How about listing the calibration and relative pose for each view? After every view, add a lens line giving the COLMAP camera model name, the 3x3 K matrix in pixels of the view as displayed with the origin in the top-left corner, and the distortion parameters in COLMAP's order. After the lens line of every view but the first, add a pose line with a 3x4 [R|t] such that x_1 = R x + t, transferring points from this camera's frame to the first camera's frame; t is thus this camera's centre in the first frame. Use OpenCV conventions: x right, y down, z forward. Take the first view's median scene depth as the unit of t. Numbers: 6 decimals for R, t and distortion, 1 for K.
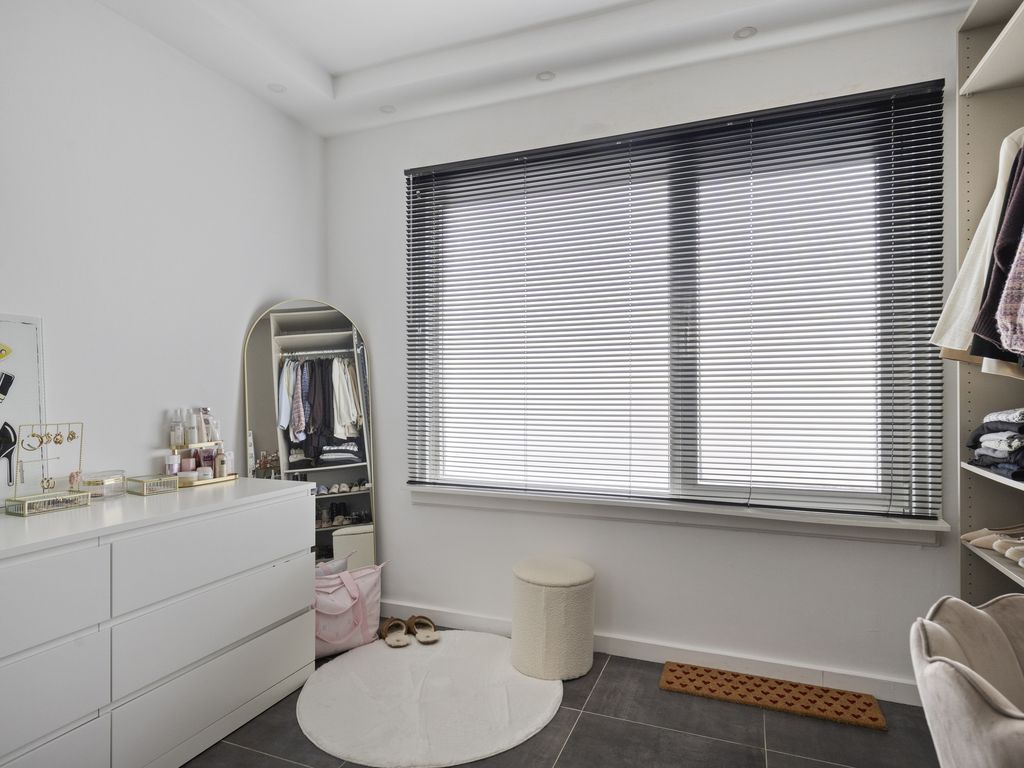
lens RADIAL K [[578.5, 0, 513.6], [0, 578.5, 387.8], [0, 0, 1]] dist [0.002523, 0.000489]
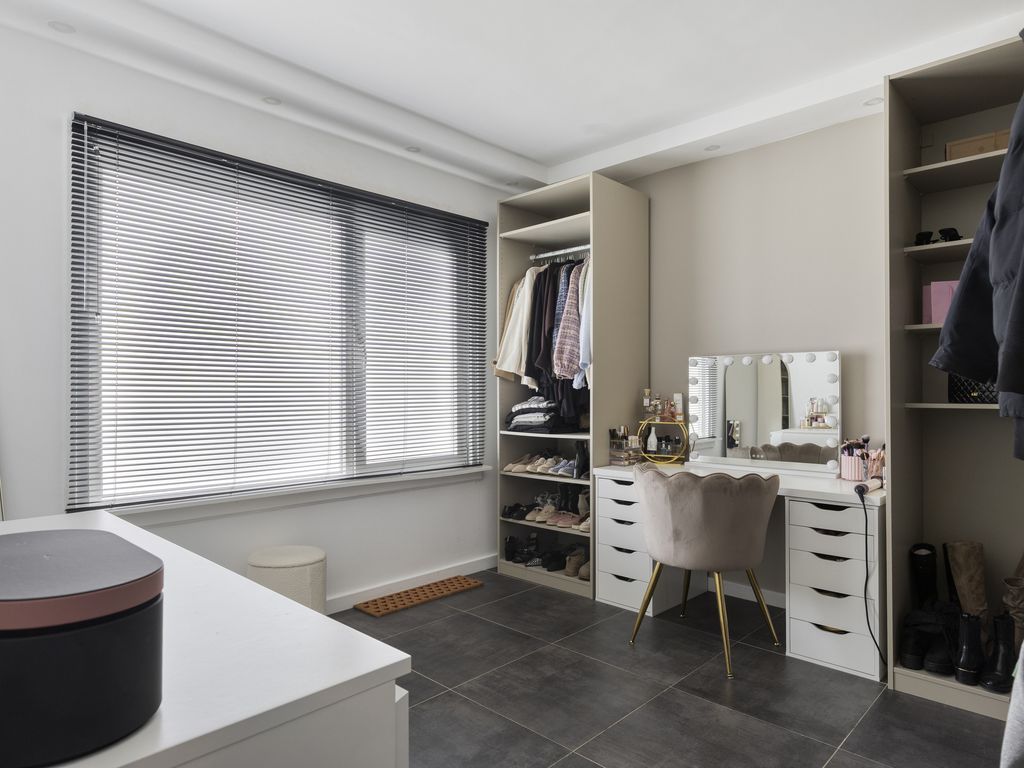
lens RADIAL K [[619.4, 0, 513.0], [0, 619.4, 385.3], [0, 0, 1]] dist [0.003247, 0.000789]
pose [[0.382454, 0.011427, 0.923904, -0.952307], [-0.003833, 0.999935, -0.010781, 0.000724], [-0.923967, 0.000582, 0.382473, 0.167196]]
